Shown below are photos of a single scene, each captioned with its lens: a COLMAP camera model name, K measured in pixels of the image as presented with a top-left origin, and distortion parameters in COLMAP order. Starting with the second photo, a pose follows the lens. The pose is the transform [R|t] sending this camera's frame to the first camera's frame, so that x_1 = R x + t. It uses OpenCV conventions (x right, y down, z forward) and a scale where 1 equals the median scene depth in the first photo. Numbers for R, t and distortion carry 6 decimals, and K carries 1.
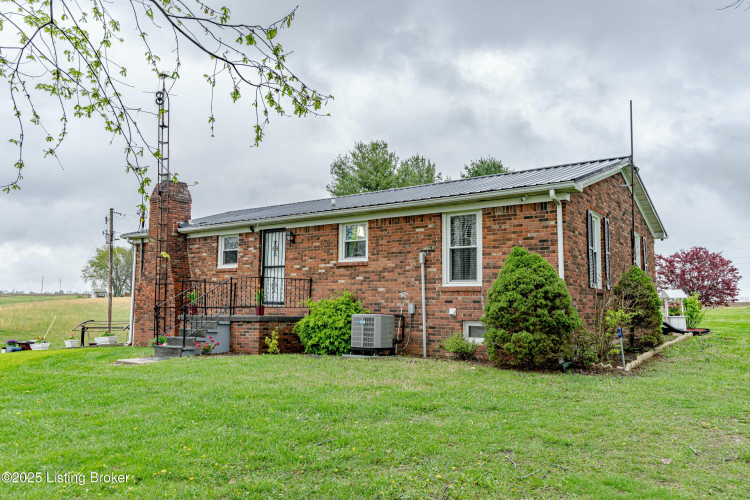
lens RADIAL K [[579.7, 0, 374.3], [0, 579.7, 261.0], [0, 0, 1]] dist [-0.000718, 0.000017]
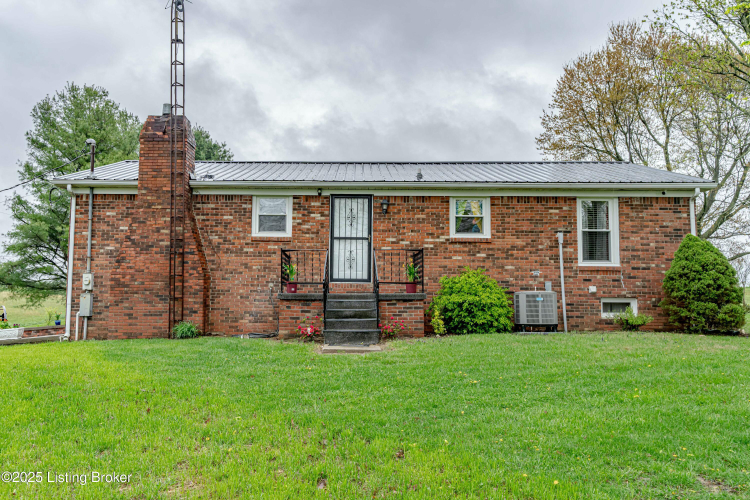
lens RADIAL K [[633.6, 0, 375.0], [0, 633.6, 250.0], [0, 0, 1]] dist [0.006355, 0.005320]
pose [[0.817465, 0.042708, 0.574393, -0.804010], [-0.047063, 0.998865, -0.007290, 0.038198], [-0.574052, -0.021073, 0.818547, 0.242166]]
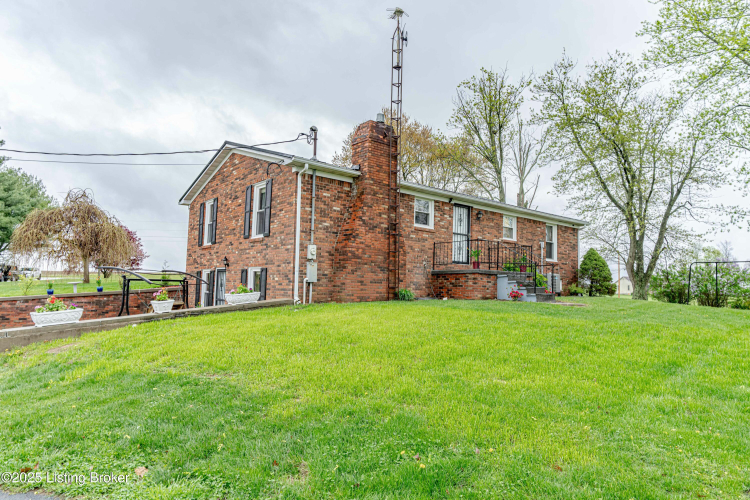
lens RADIAL K [[478.1, 0, 375.8], [0, 478.1, 258.7], [0, 0, 1]] dist [-0.000562, -0.000047]
pose [[0.244510, 0.064407, 0.967505, -1.451949], [-0.097664, 0.994353, -0.041513, 0.148010], [-0.964716, -0.084340, 0.249419, 1.071039]]
